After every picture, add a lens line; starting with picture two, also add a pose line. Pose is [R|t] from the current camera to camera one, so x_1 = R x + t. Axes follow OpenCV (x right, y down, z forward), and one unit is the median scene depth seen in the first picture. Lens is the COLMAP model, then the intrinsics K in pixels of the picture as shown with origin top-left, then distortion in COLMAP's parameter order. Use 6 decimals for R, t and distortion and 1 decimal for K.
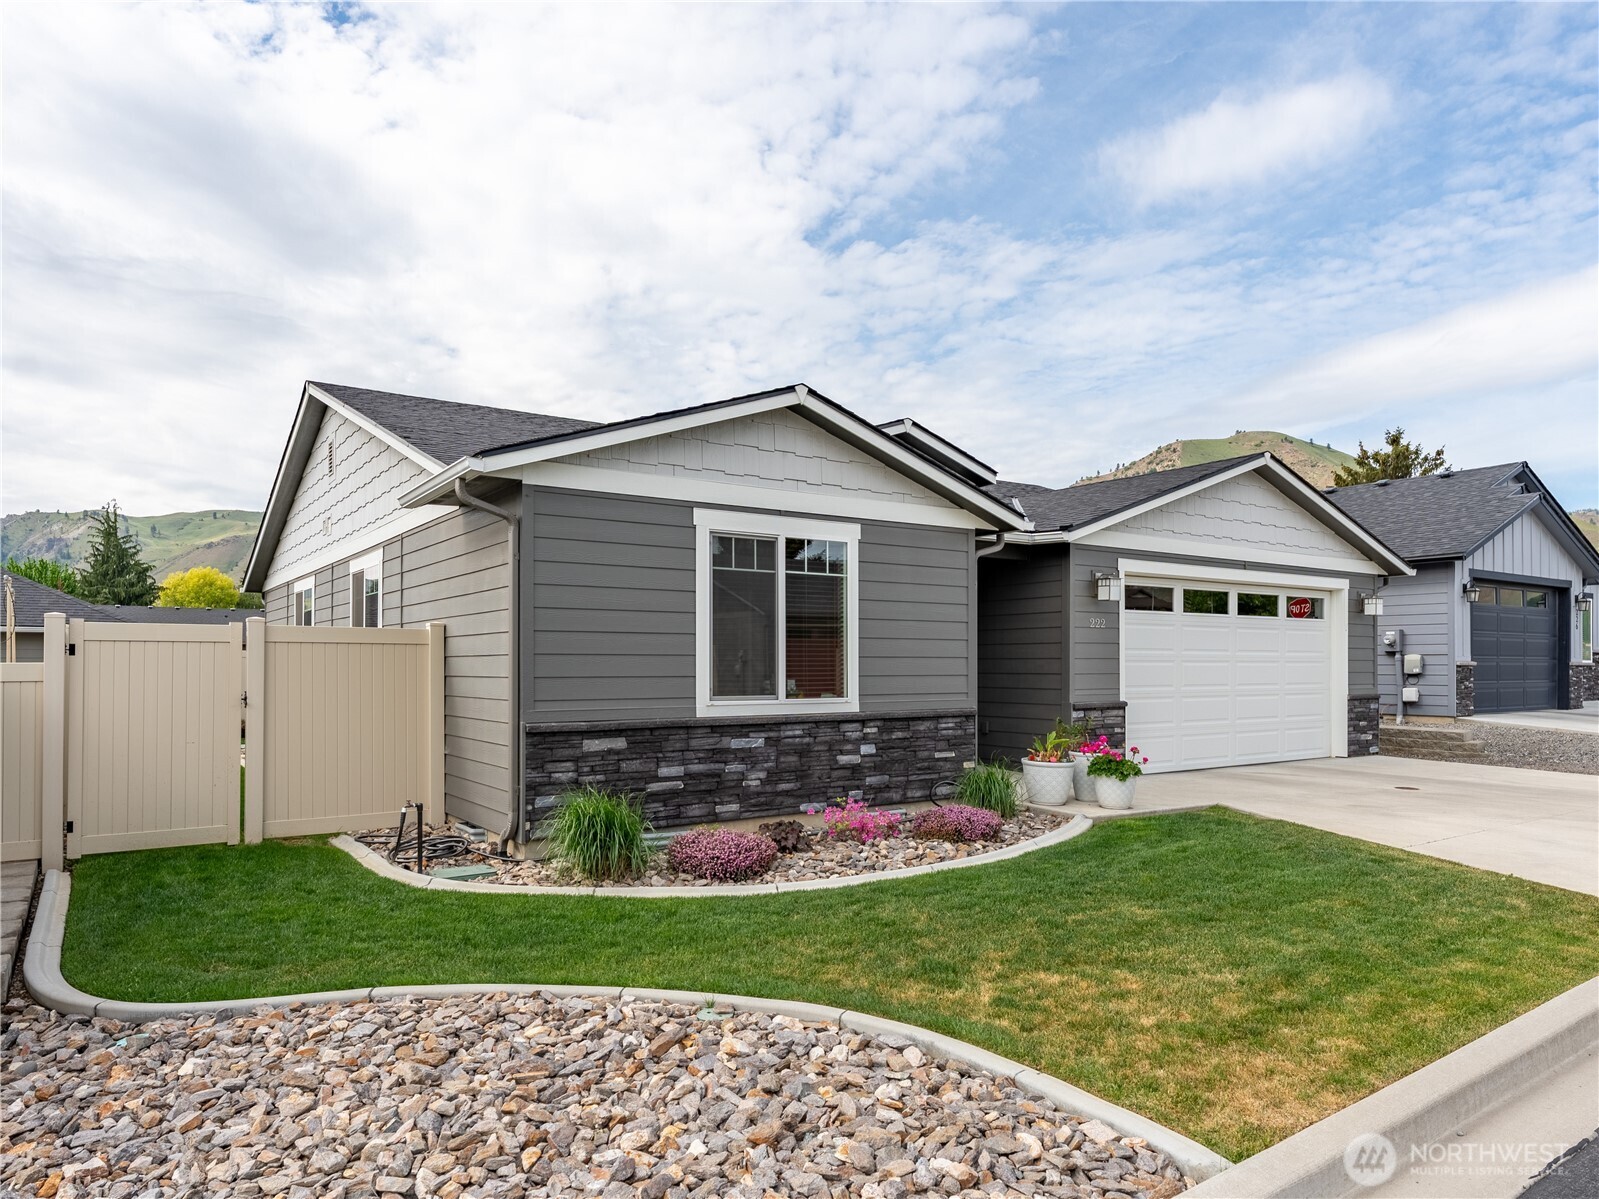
lens RADIAL K [[951.1, 0, 795.2], [0, 951.1, 659.4], [0, 0, 1]] dist [0.045715, -0.001764]
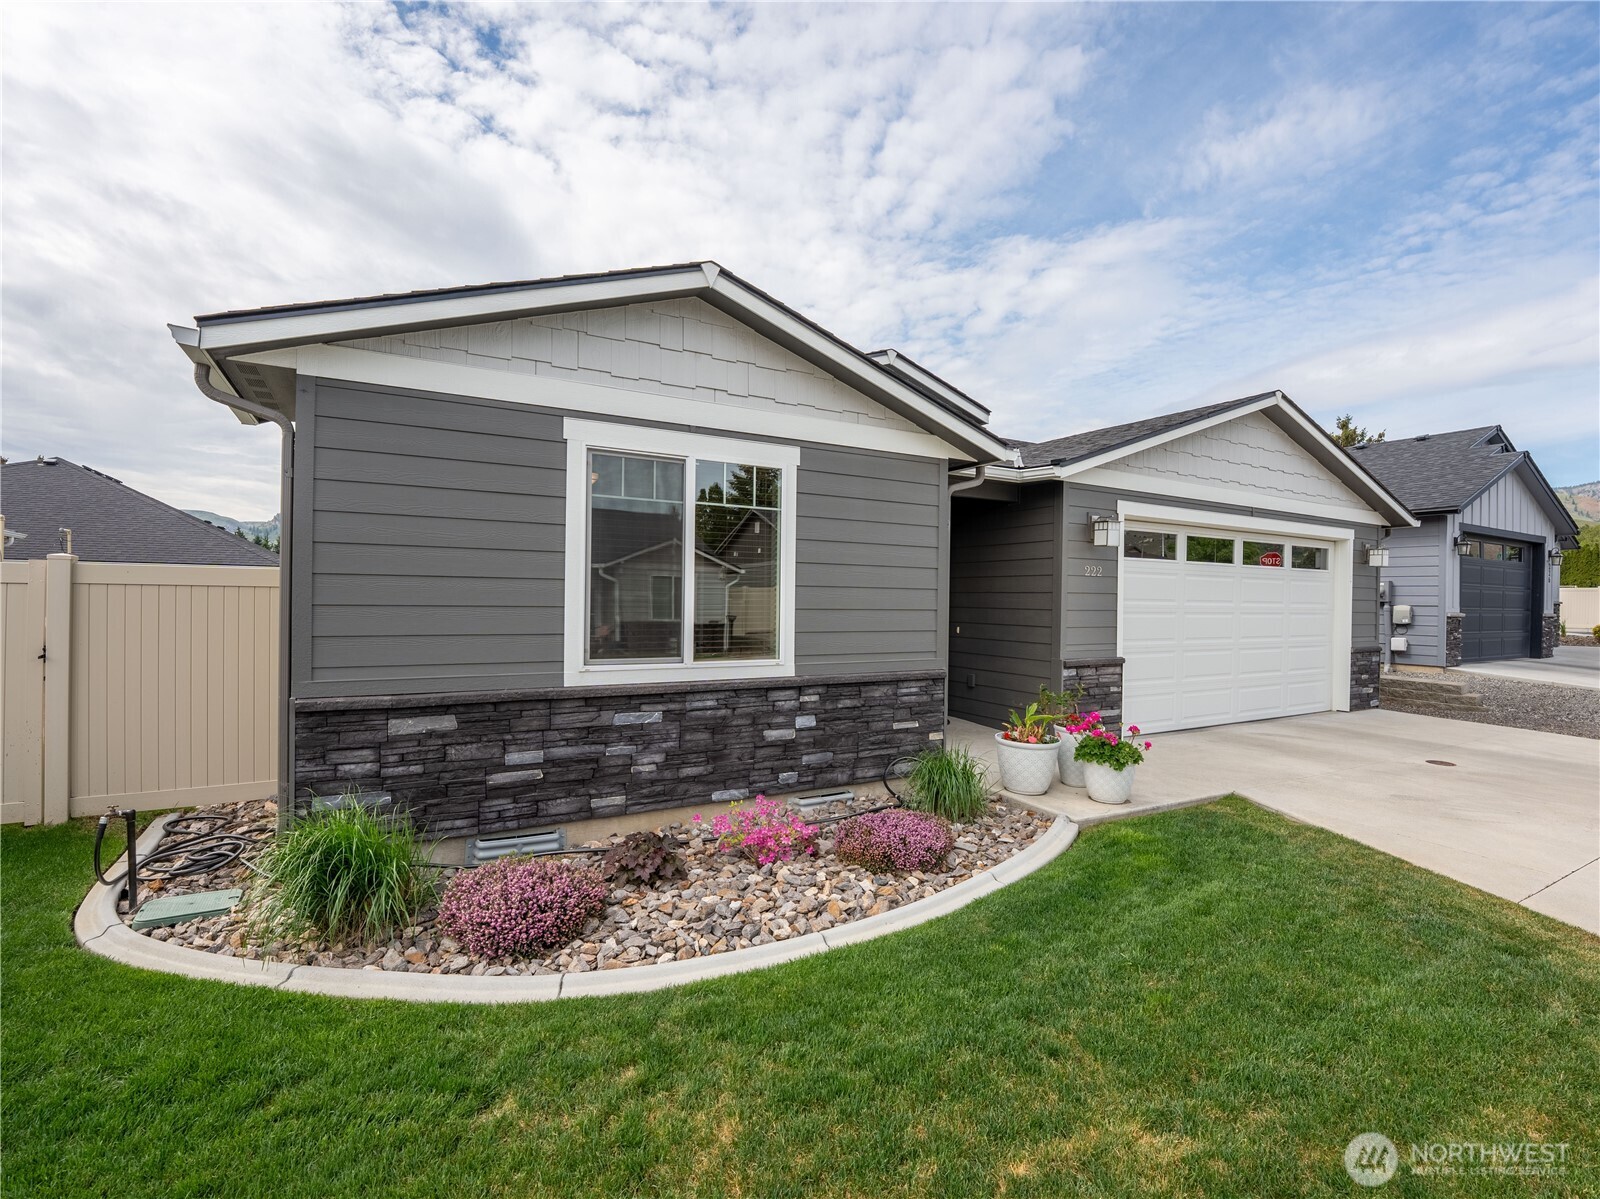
lens RADIAL K [[737.0, 0, 822.9], [0, 737.0, 603.5], [0, 0, 1]] dist [-0.005064, -0.000105]
pose [[0.998503, 0.013809, -0.052922, 0.124905], [-0.013242, 0.999851, 0.011044, -0.015120], [0.053067, -0.010327, 0.998538, 0.369372]]
